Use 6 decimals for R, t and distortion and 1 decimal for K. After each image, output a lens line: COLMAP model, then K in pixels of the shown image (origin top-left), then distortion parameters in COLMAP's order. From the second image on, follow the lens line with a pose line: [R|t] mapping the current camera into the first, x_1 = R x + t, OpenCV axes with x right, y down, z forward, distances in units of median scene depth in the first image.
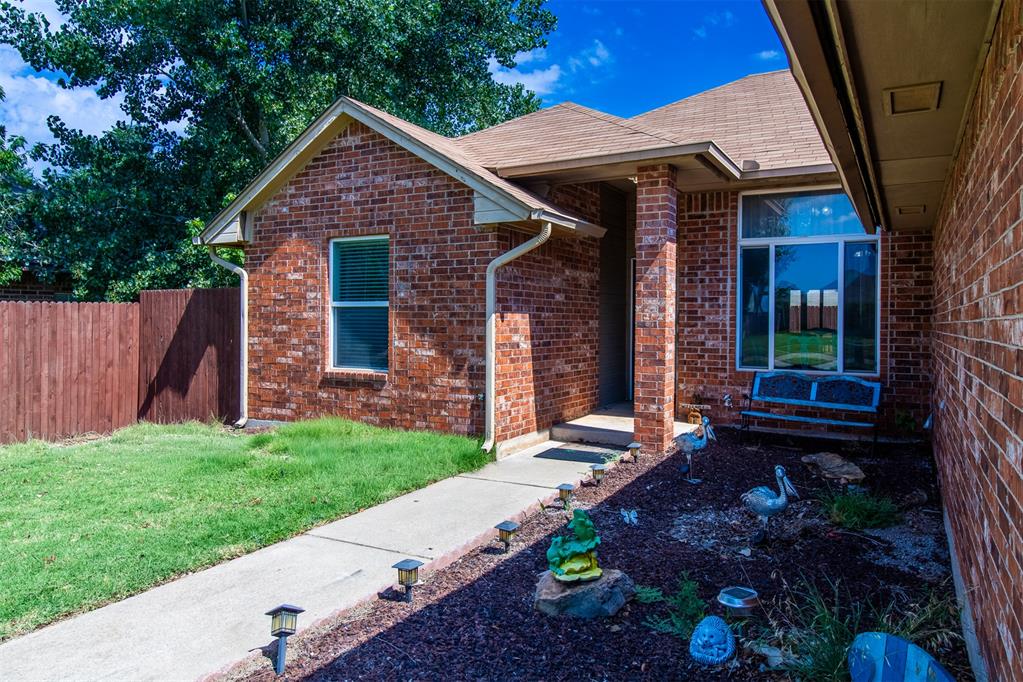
lens RADIAL K [[702.6, 0, 518.8], [0, 702.6, 319.3], [0, 0, 1]] dist [-0.006047, 0.000272]
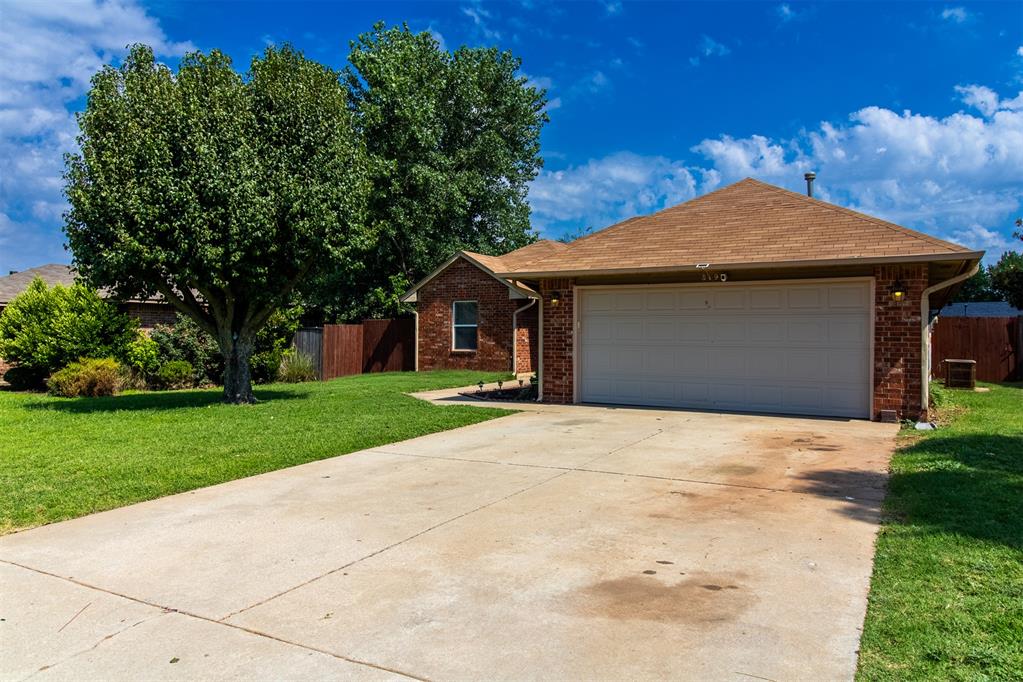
lens RADIAL K [[702.6, 0, 518.8], [0, 702.6, 319.3], [0, 0, 1]] dist [-0.006047, 0.000272]
pose [[0.999984, -0.001762, -0.005313, -0.006910], [0.001647, 0.999766, -0.021560, 0.012418], [0.005349, 0.021551, 0.999753, -1.688607]]
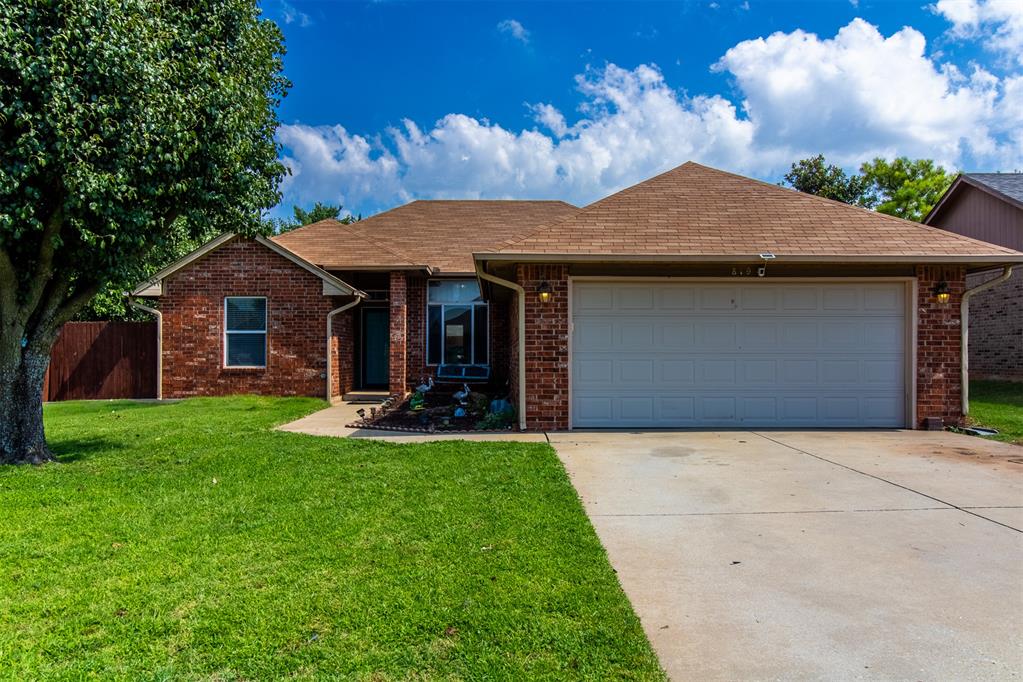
lens RADIAL K [[823.7, 0, 511.5], [0, 823.7, 341.0], [0, 0, 1]] dist [-0.003087, 0.002029]
pose [[0.863853, 0.001154, 0.503743, -0.718365], [0.005459, 0.999917, -0.011654, 0.031819], [-0.503715, 0.012817, 0.863775, -1.258614]]
